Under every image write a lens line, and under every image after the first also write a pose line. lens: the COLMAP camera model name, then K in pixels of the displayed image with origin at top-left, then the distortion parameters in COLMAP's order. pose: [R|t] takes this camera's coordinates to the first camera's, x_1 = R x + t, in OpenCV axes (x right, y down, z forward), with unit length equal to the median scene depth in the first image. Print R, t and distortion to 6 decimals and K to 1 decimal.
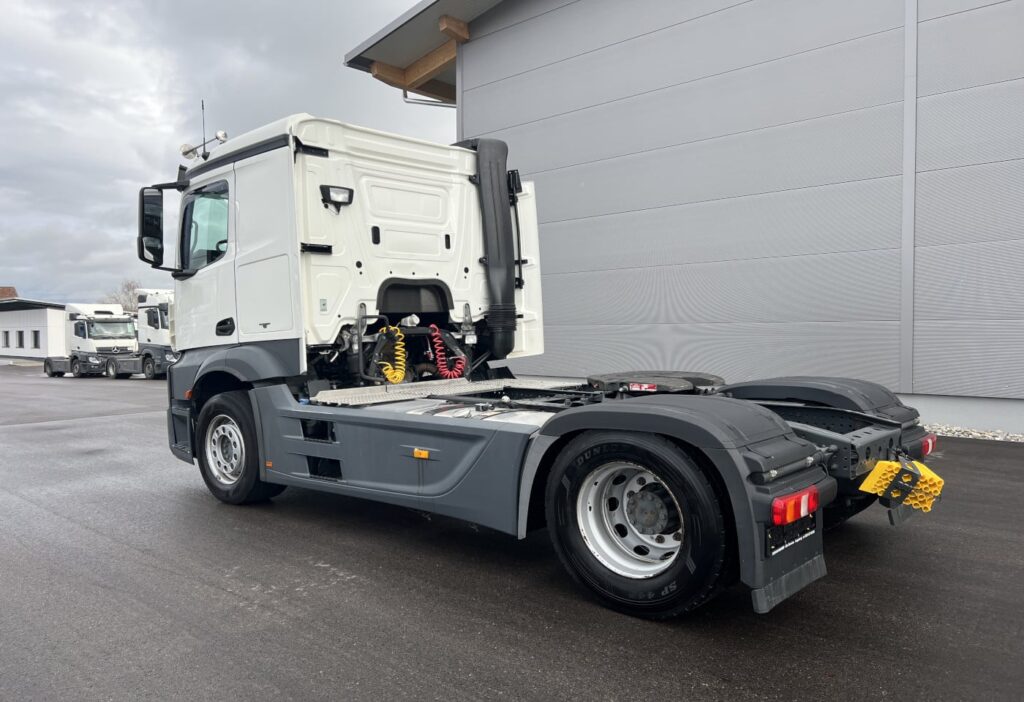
lens RADIAL K [[742.6, 0, 512.0], [0, 742.6, 351.0], [0, 0, 1]] dist [0.000818, -0.005318]
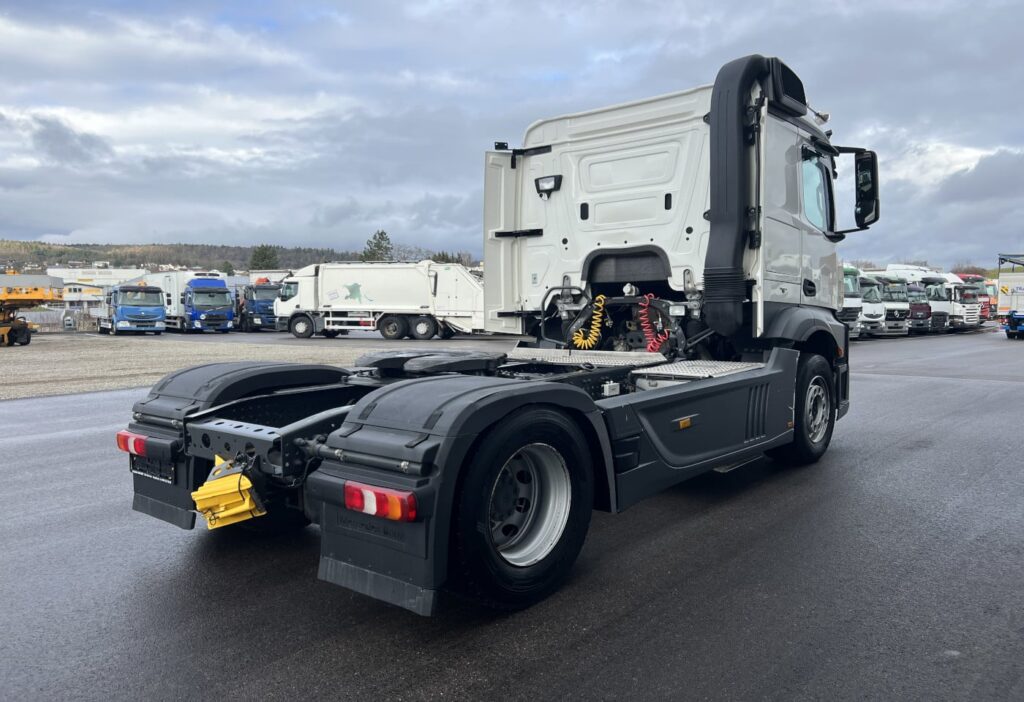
lens RADIAL K [[742.6, 0, 512.0], [0, 742.6, 351.0], [0, 0, 1]] dist [0.000818, -0.005318]
pose [[0.052569, 0.084669, -0.995021, 0.879766], [-0.016771, 0.996333, 0.083895, -0.041530], [0.998476, 0.012277, 0.053796, 0.820221]]
